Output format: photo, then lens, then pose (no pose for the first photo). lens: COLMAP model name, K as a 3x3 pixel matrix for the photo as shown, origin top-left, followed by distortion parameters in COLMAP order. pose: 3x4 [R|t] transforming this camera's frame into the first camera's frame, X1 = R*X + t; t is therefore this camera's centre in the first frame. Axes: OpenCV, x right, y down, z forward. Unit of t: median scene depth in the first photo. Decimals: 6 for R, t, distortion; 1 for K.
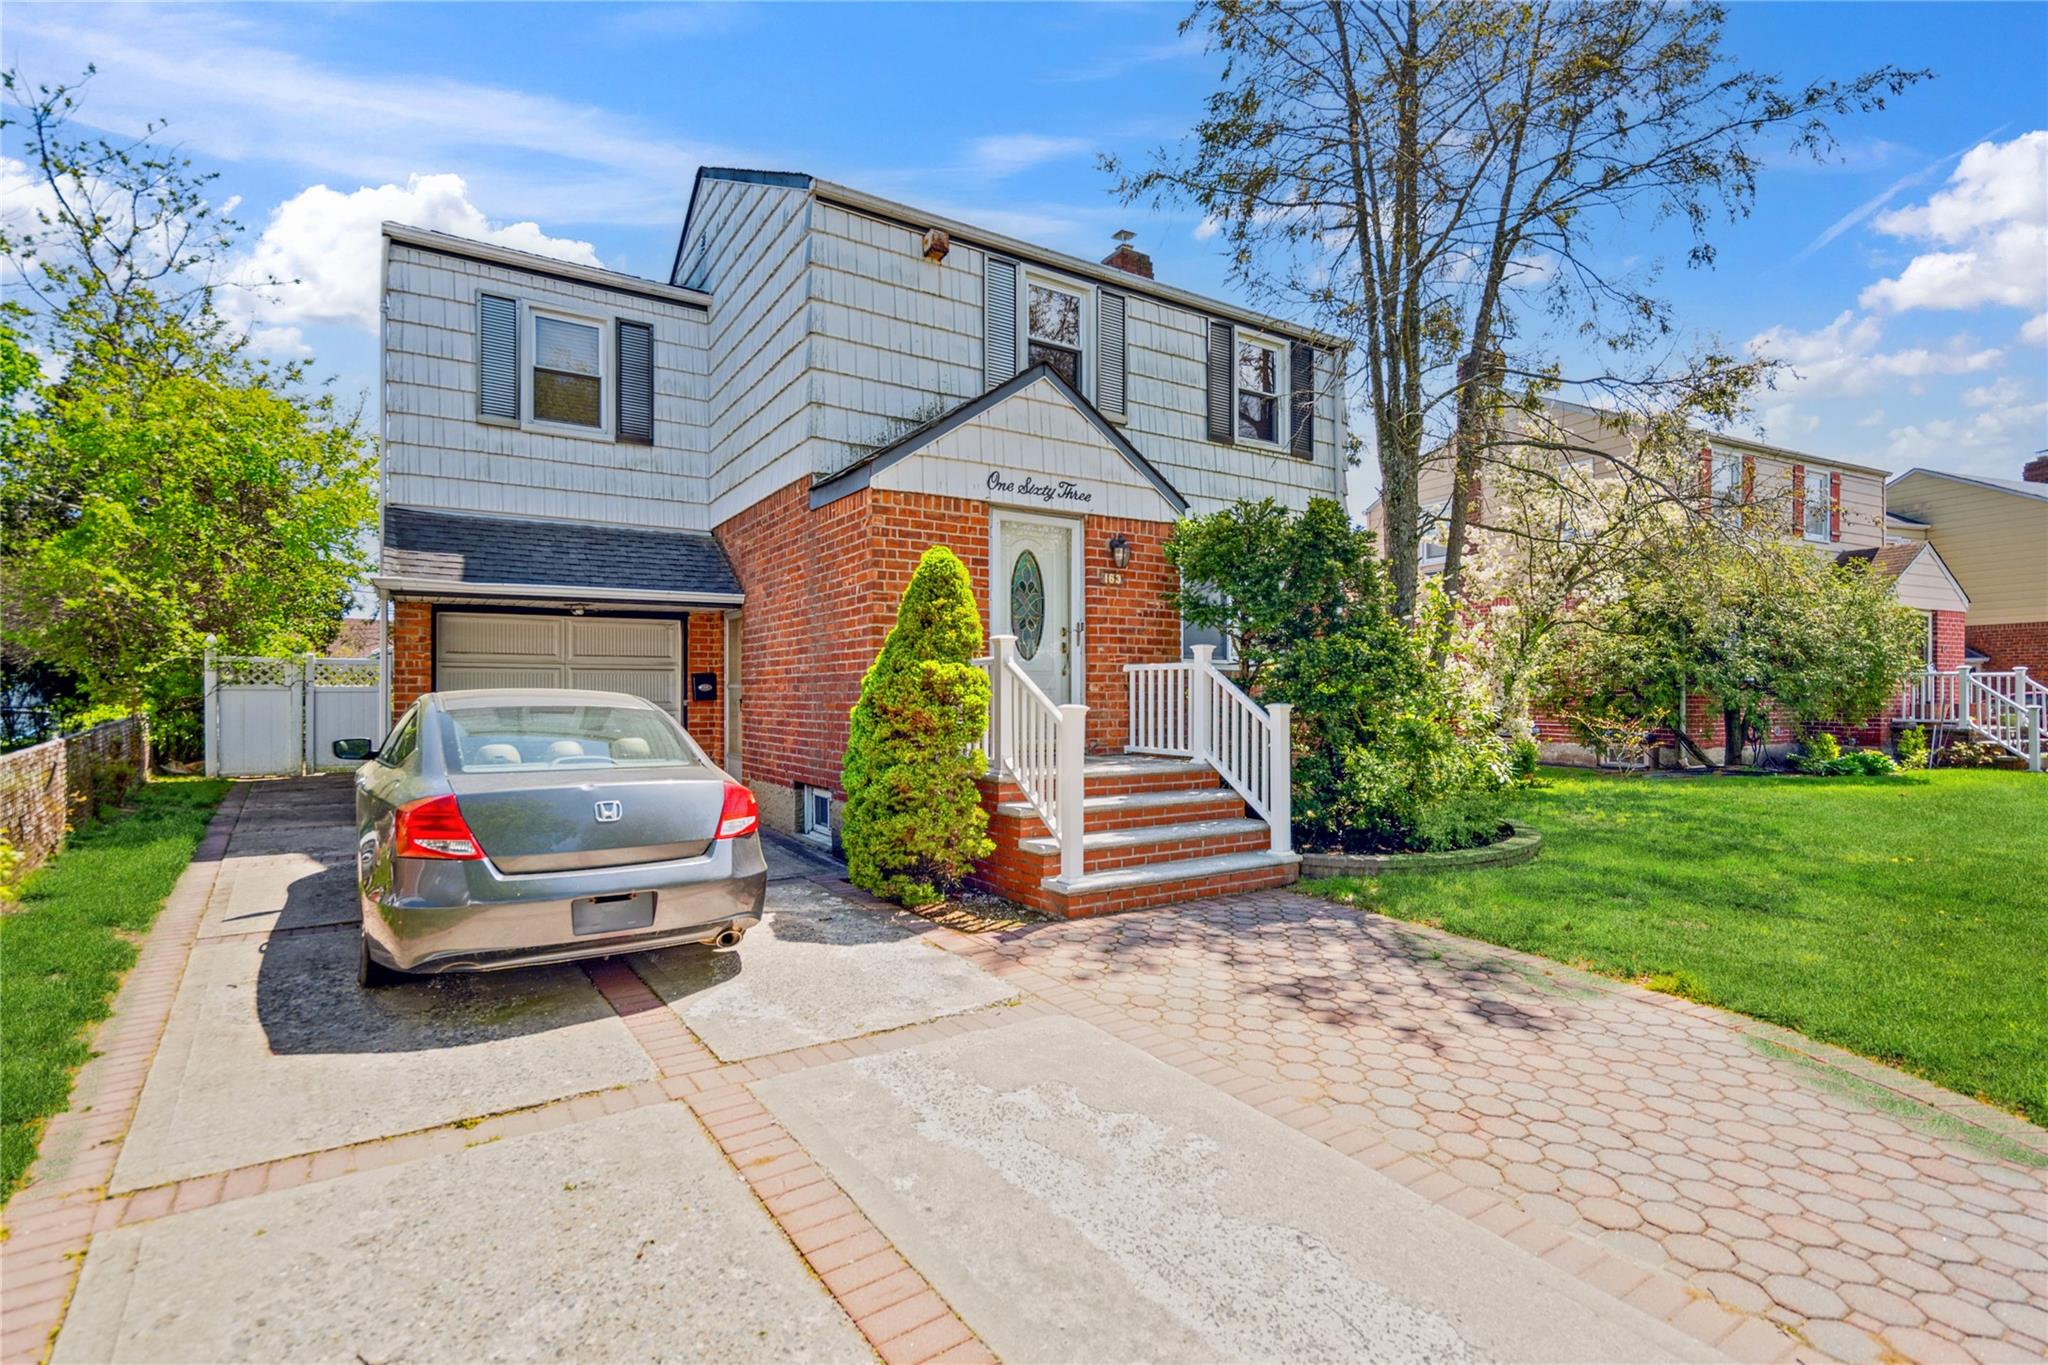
lens RADIAL K [[942.6, 0, 1033.3], [0, 942.6, 695.4], [0, 0, 1]] dist [-0.001321, 0.000422]
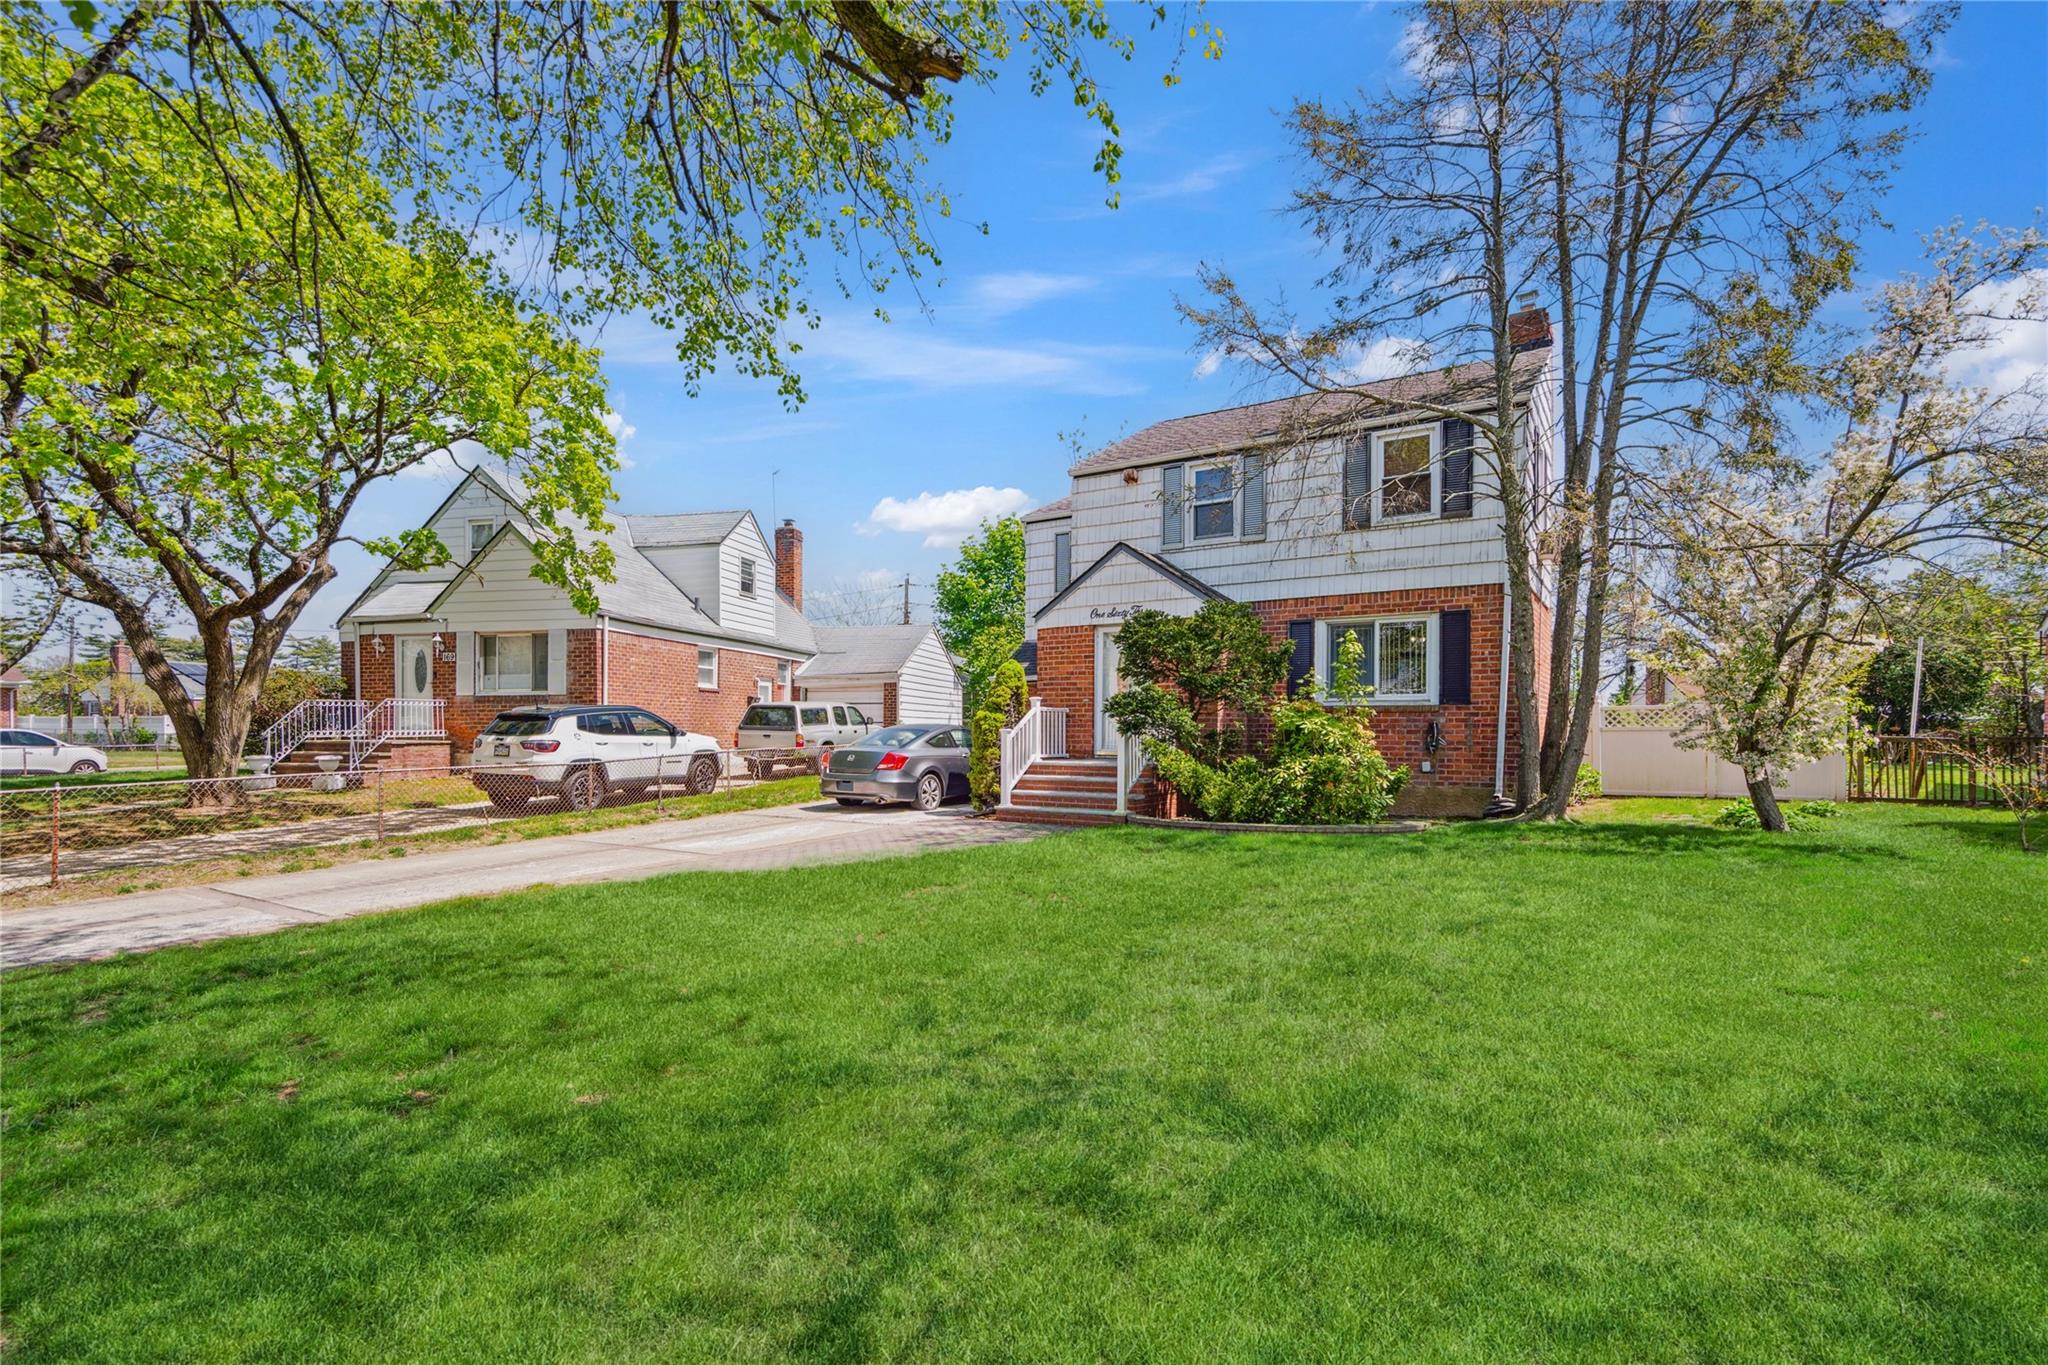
lens RADIAL K [[927.4, 0, 1024.4], [0, 927.4, 735.8], [0, 0, 1]] dist [0.000848, 0.000005]
pose [[0.403743, 0.008242, -0.914836, 1.211907], [-0.006123, 0.999961, 0.006307, 0.007718], [0.914852, 0.003055, 0.403777, 0.079088]]
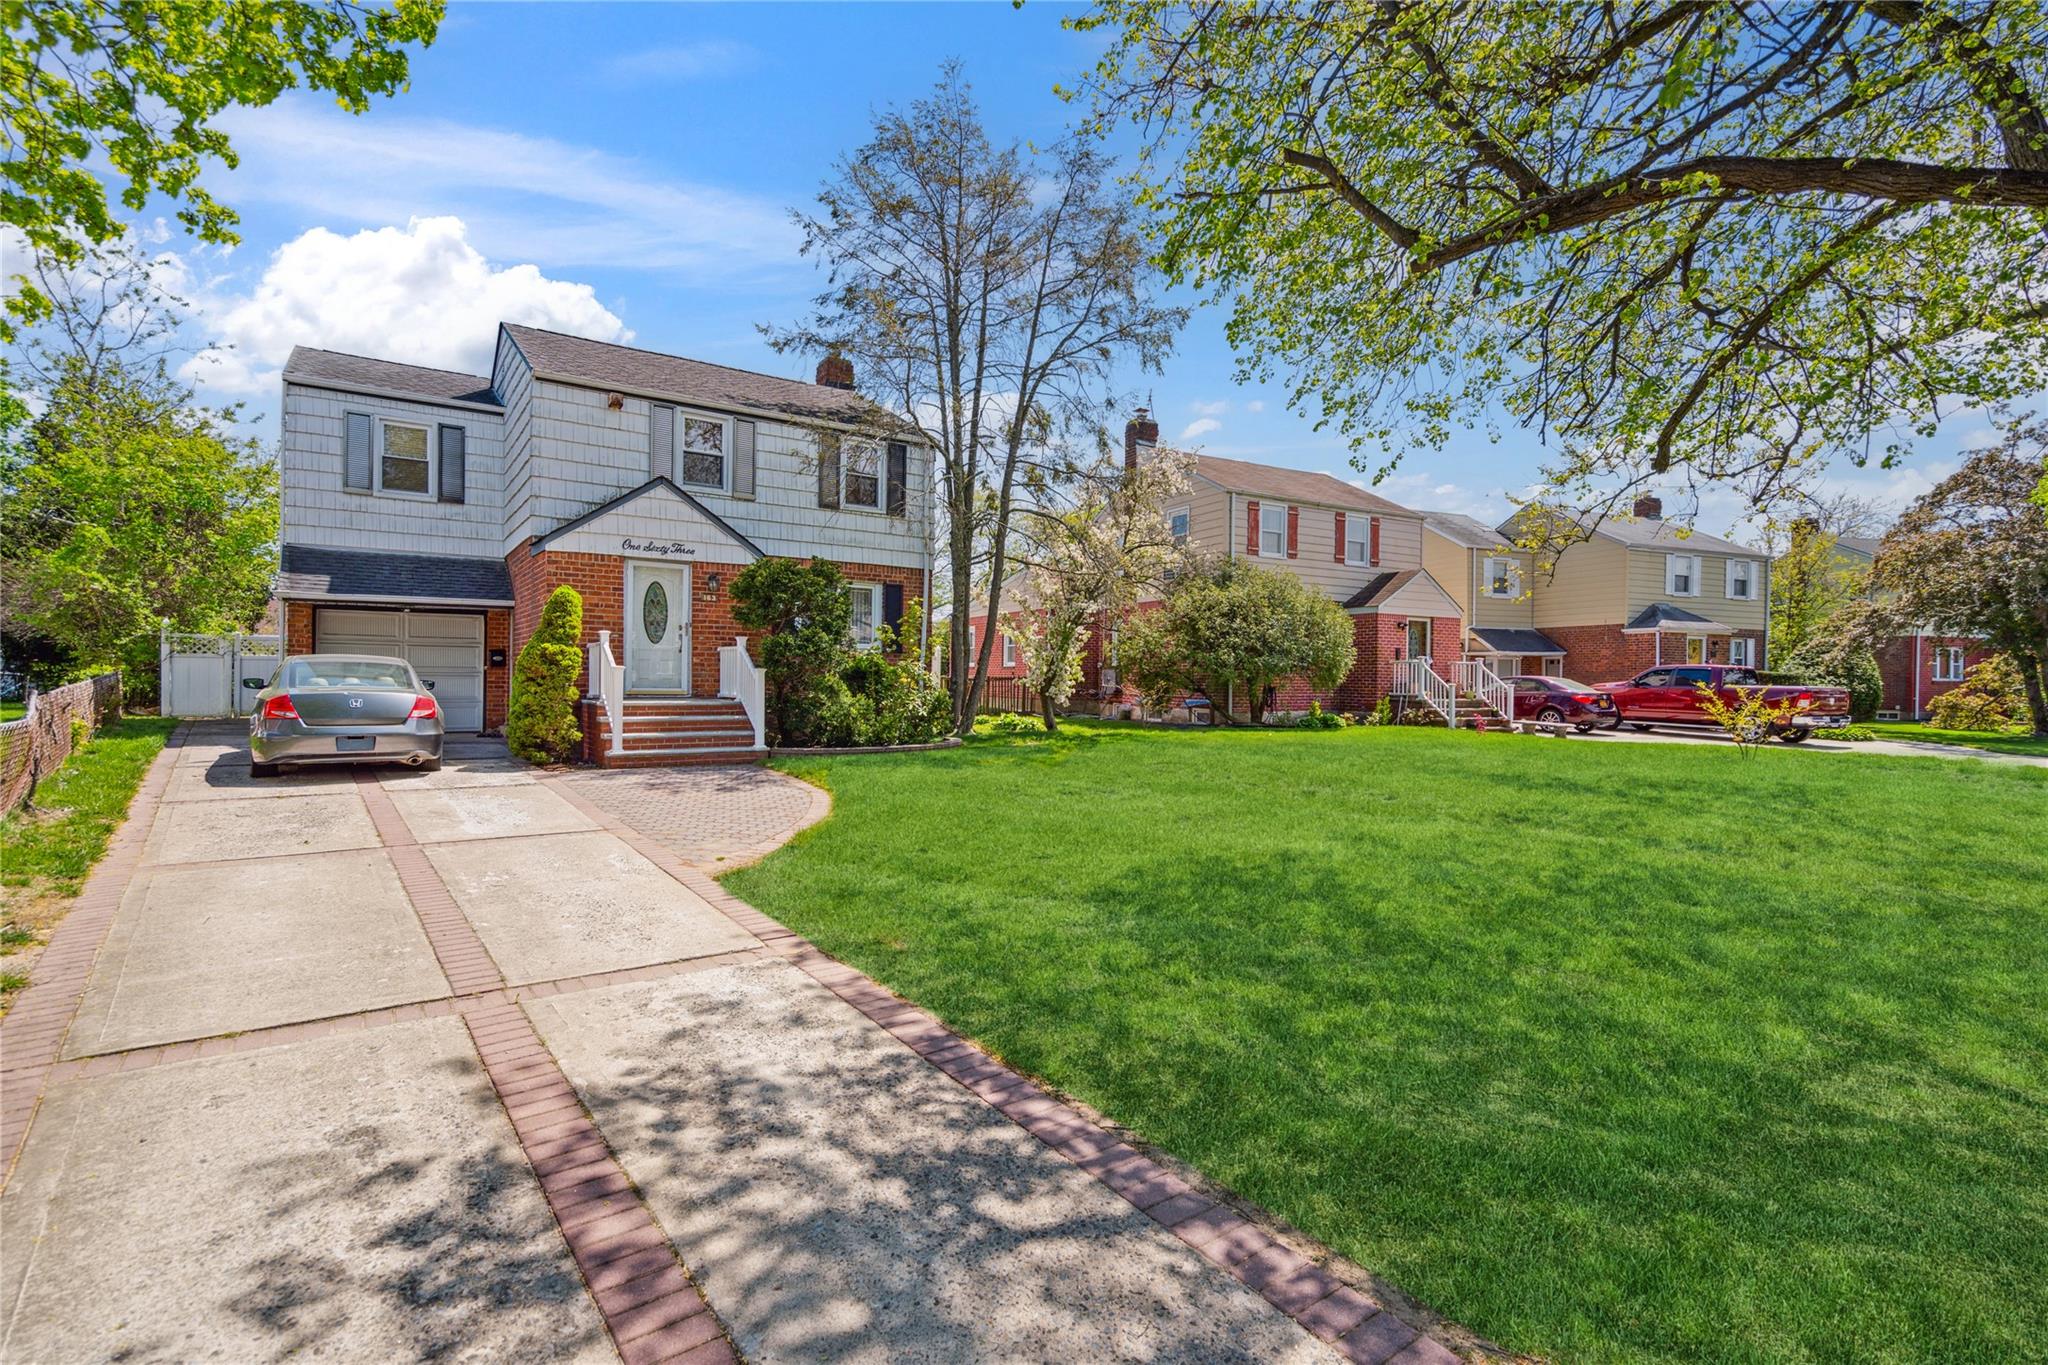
lens RADIAL K [[930.6, 0, 1024.0], [0, 930.6, 682.5], [0, 0, 1]] dist [0.002049, 0.000008]
pose [[0.999097, 0.011848, 0.040795, 0.482402], [-0.011999, 0.999922, 0.003449, 0.016363], [-0.040751, -0.003935, 0.999162, -0.605913]]
